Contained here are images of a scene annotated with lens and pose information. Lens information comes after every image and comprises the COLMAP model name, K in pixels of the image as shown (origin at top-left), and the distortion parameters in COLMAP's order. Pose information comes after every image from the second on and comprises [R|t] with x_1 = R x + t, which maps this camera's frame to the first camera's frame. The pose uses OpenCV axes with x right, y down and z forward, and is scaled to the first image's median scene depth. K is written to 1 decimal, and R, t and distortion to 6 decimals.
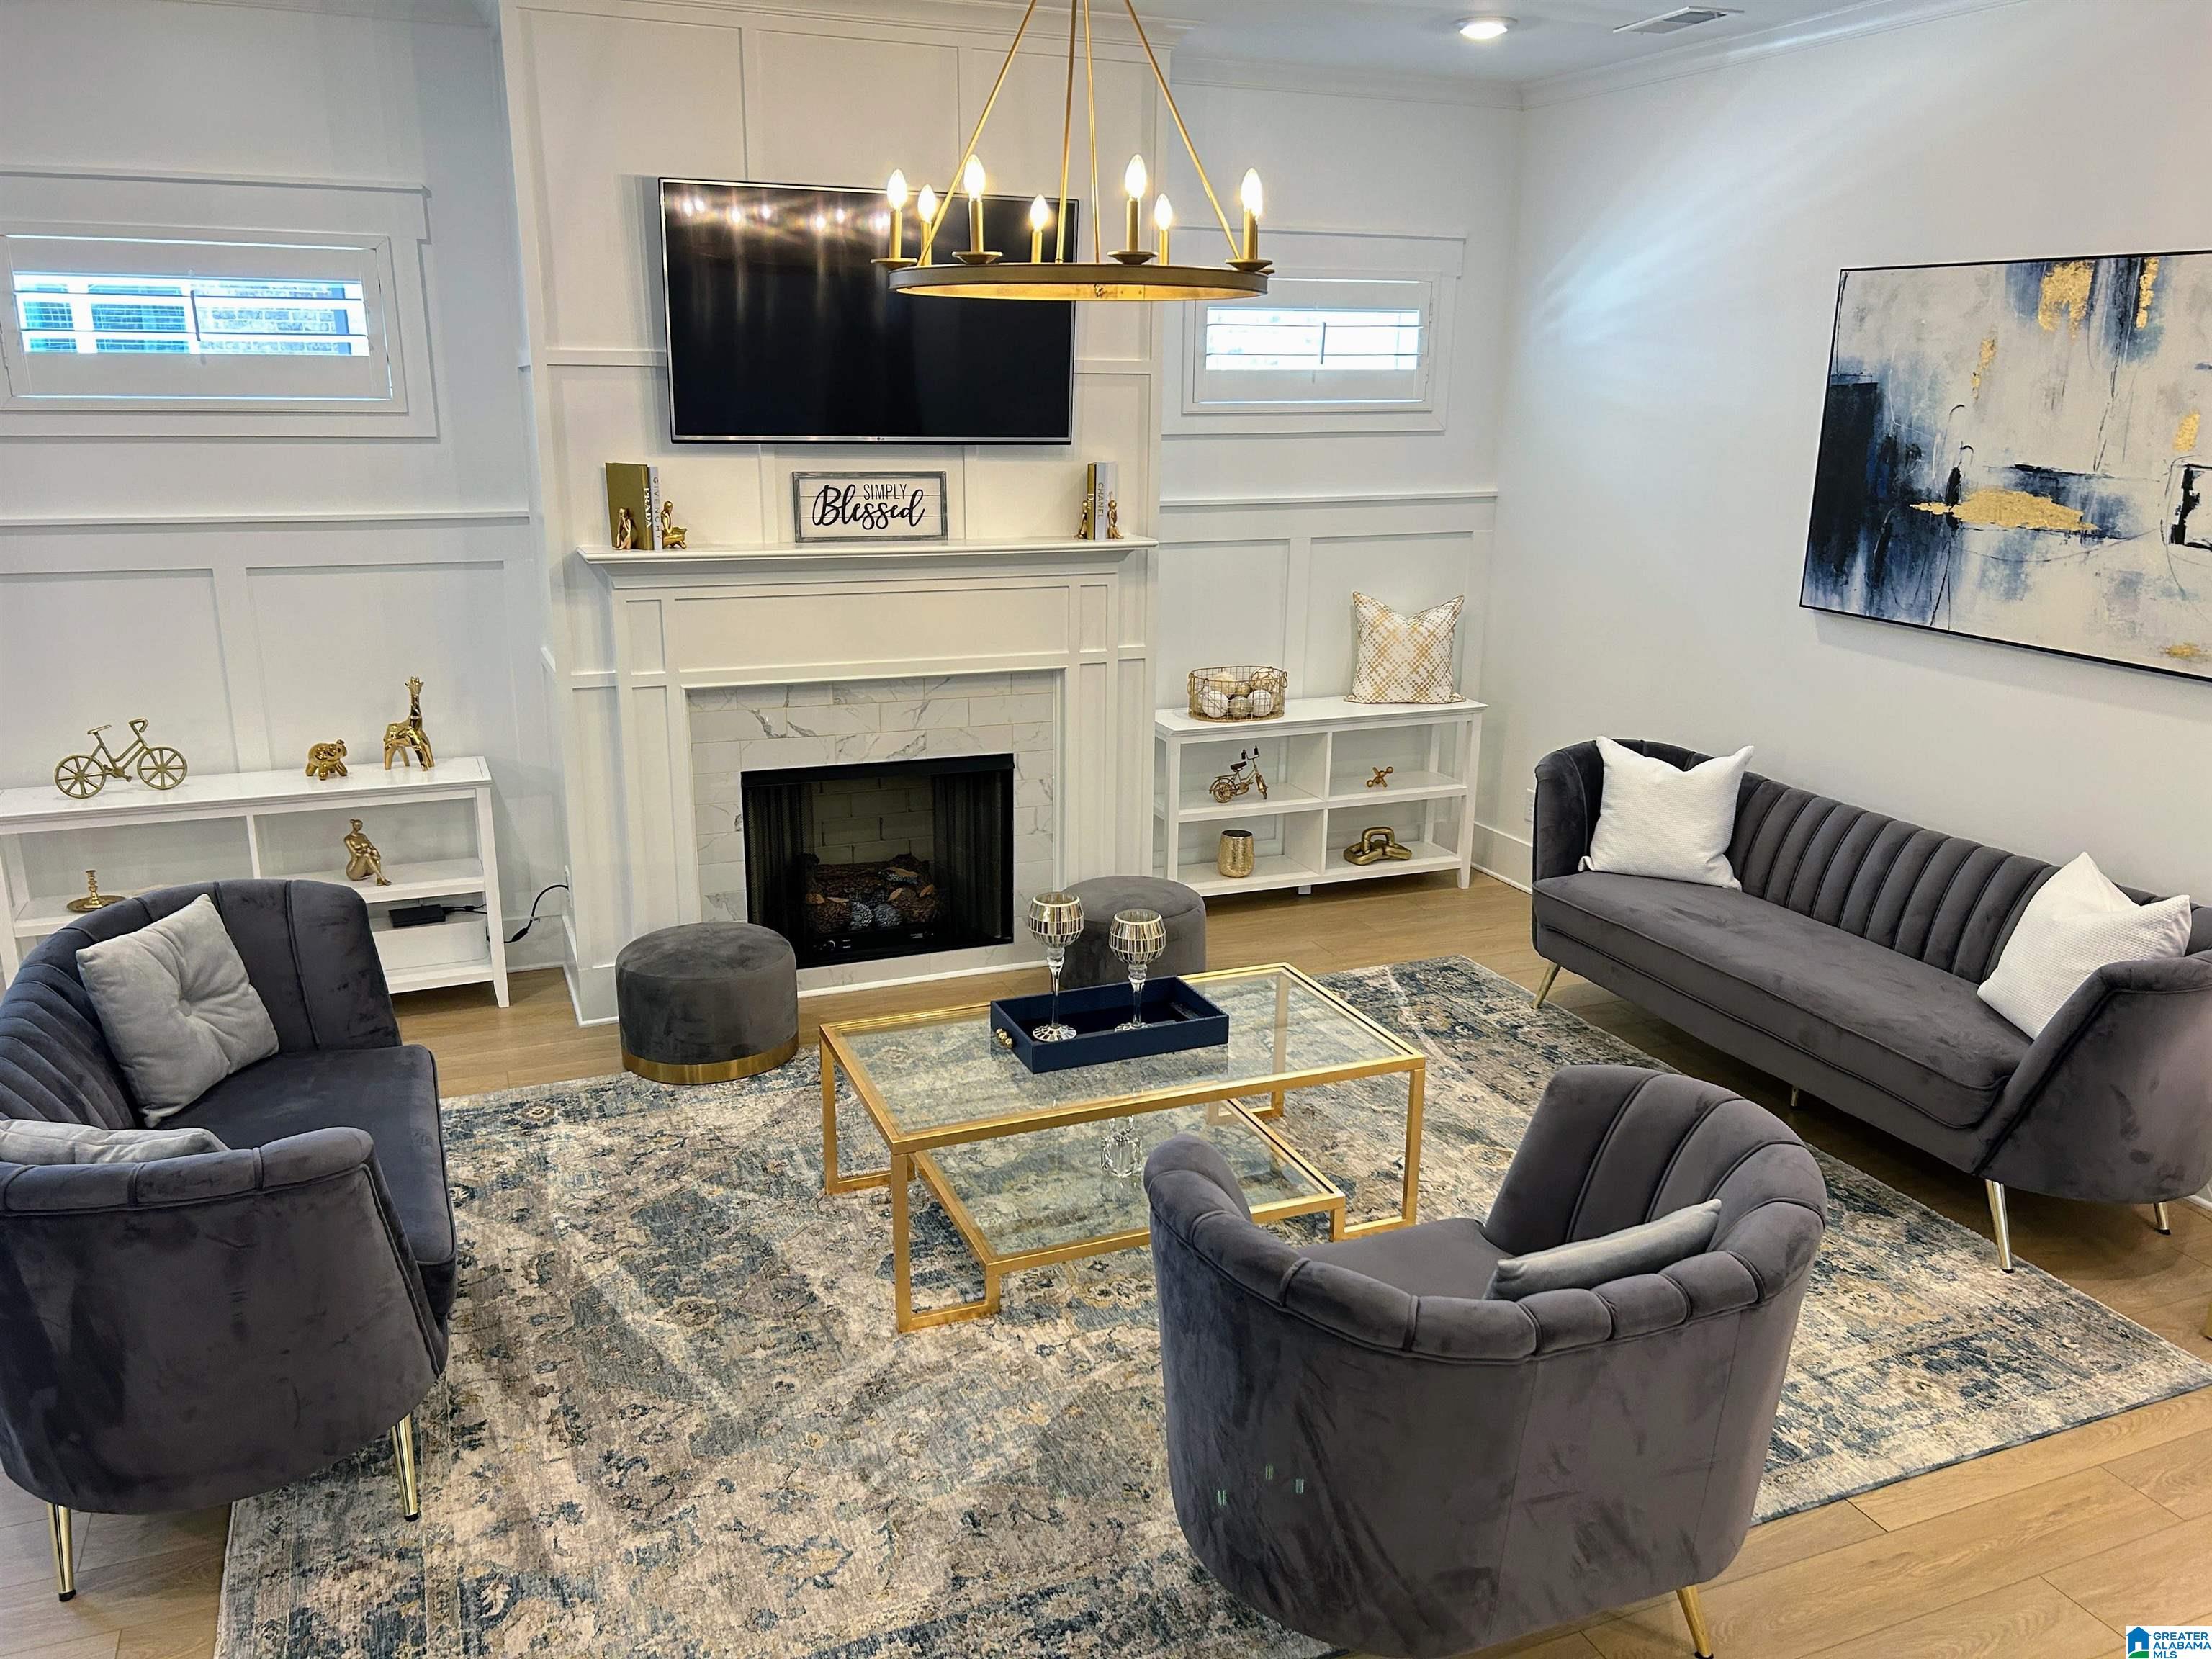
lens RADIAL K [[1688.2, 0, 1097.0], [0, 1688.2, 834.4], [0, 0, 1]] dist [0.051757, -0.028531]
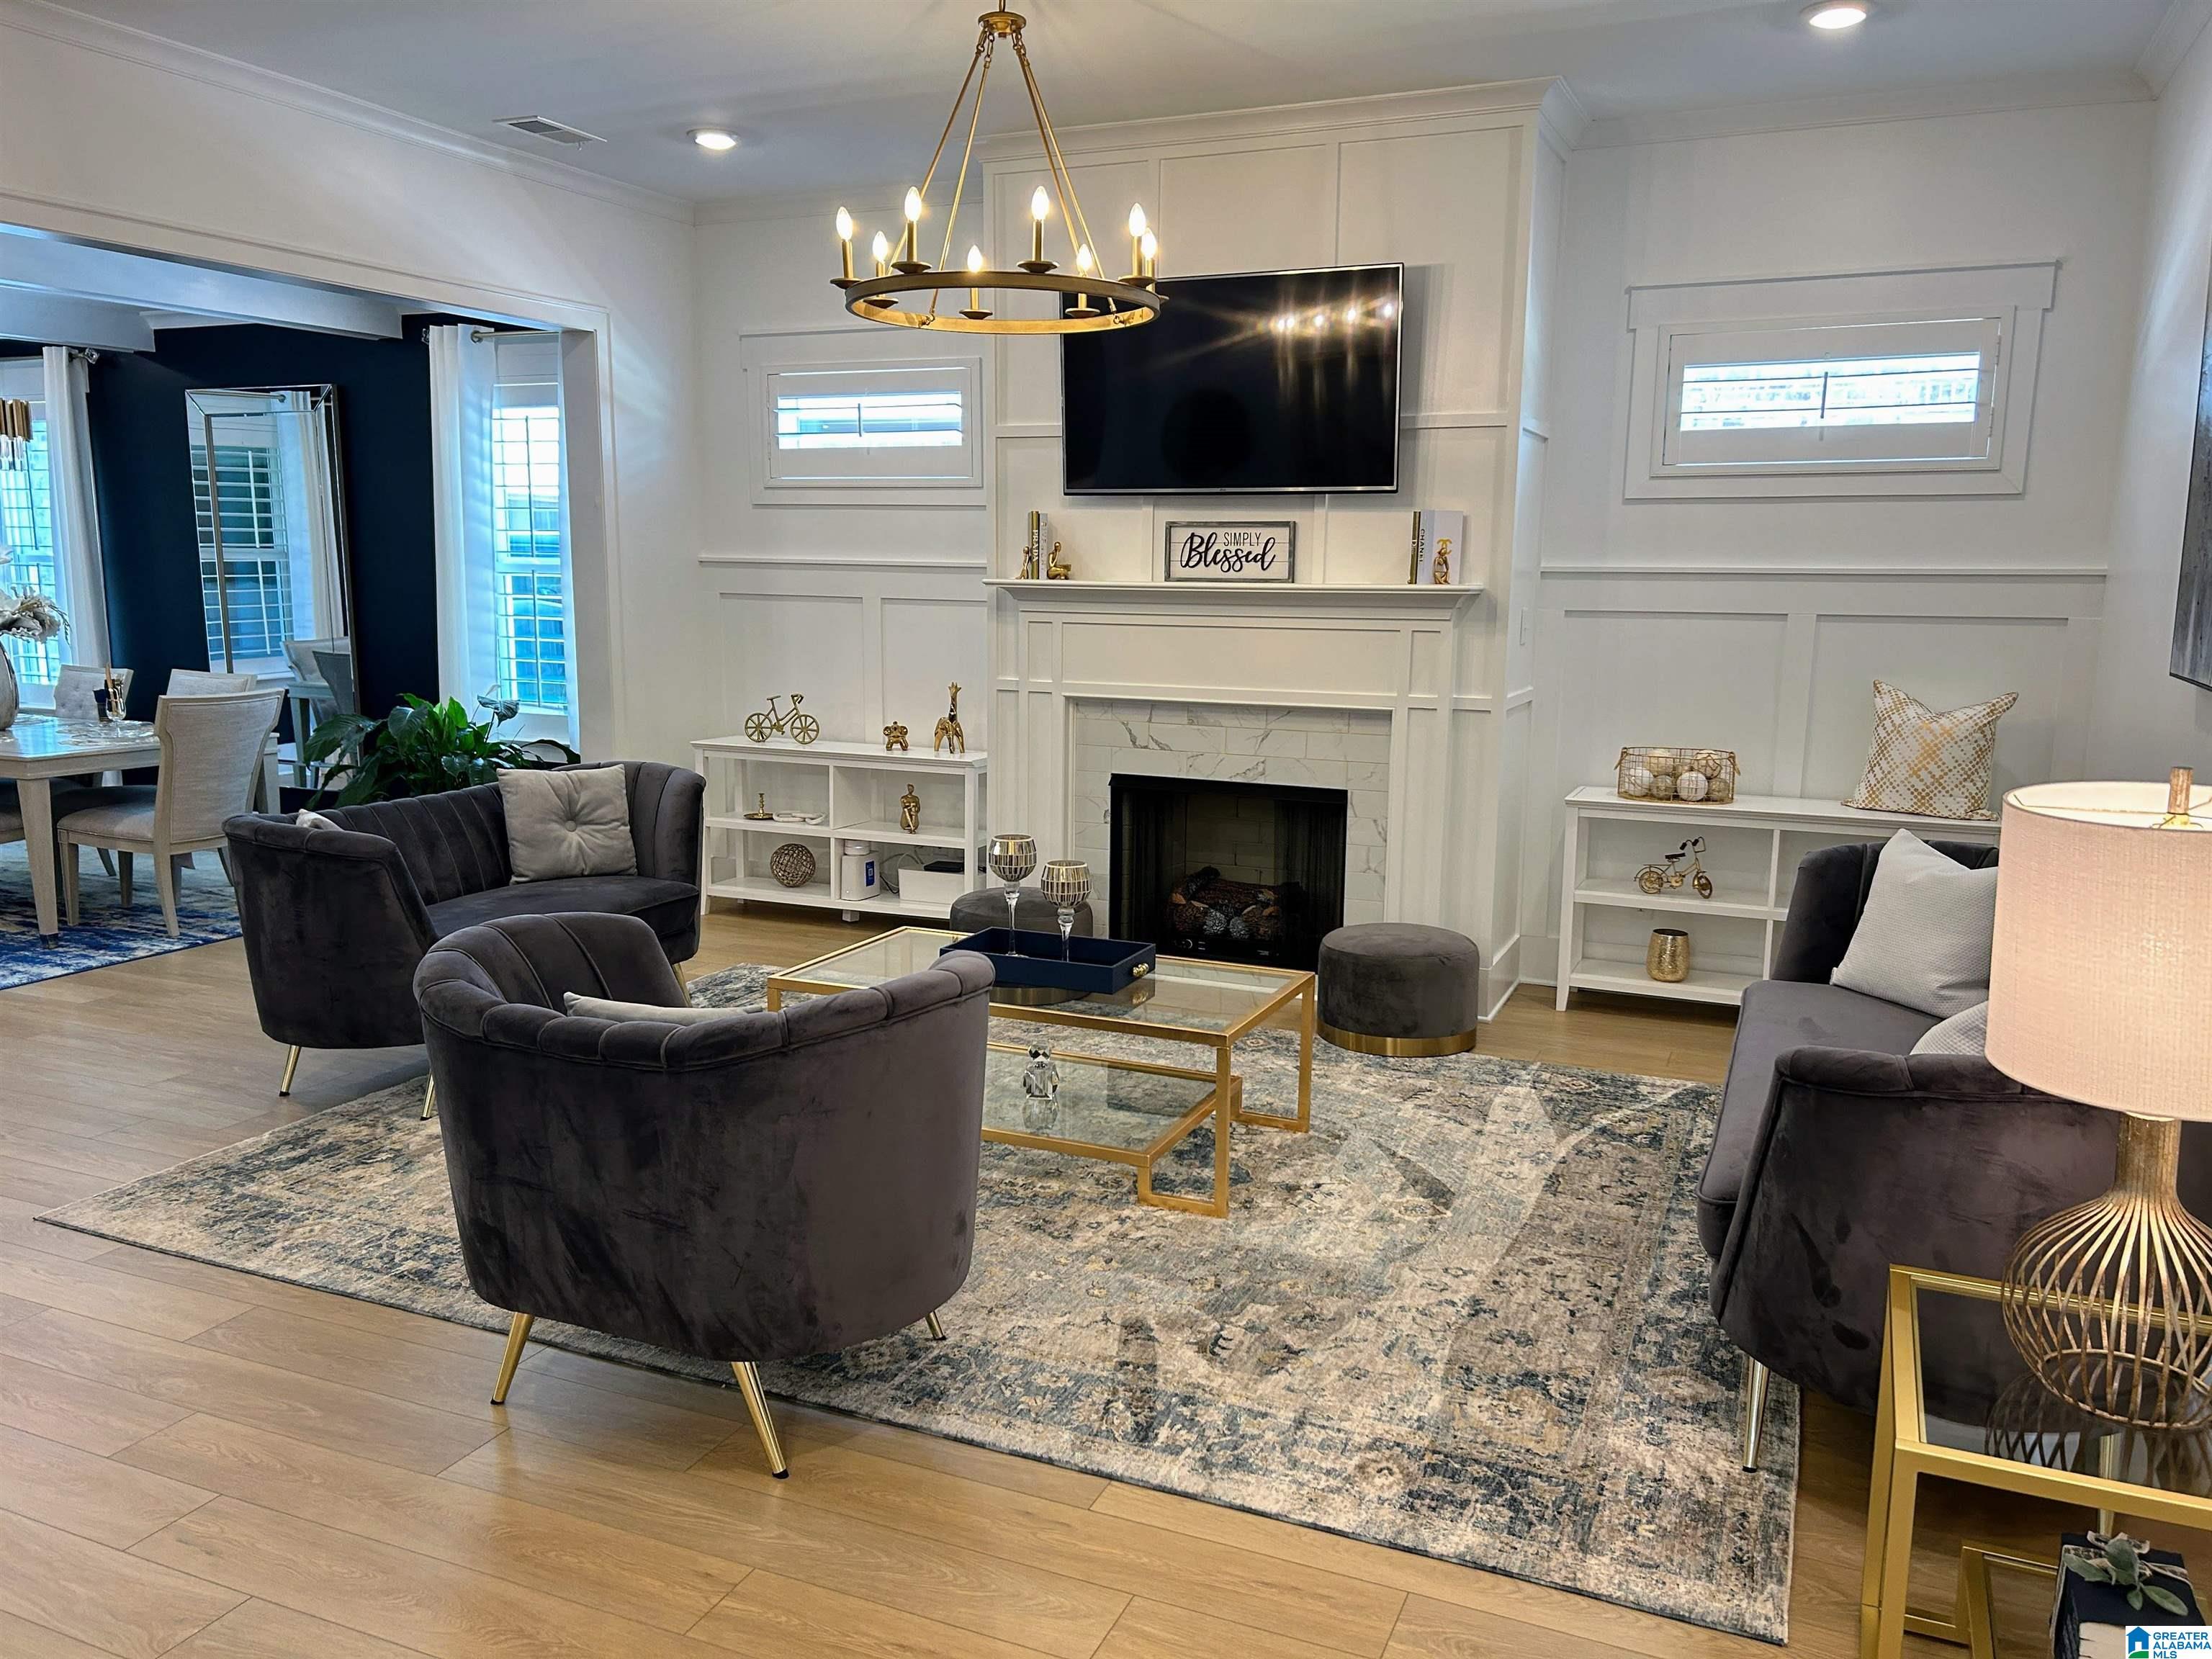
lens RADIAL K [[1688.2, 0, 1093.4], [0, 1688.2, 819.2], [0, 0, 1]] dist [0.051757, -0.028531]
pose [[0.690681, 0.105353, -0.715444, 0.626822], [-0.194085, 0.980040, -0.043051, 0.047954], [0.696628, 0.168592, 0.697342, 0.174511]]
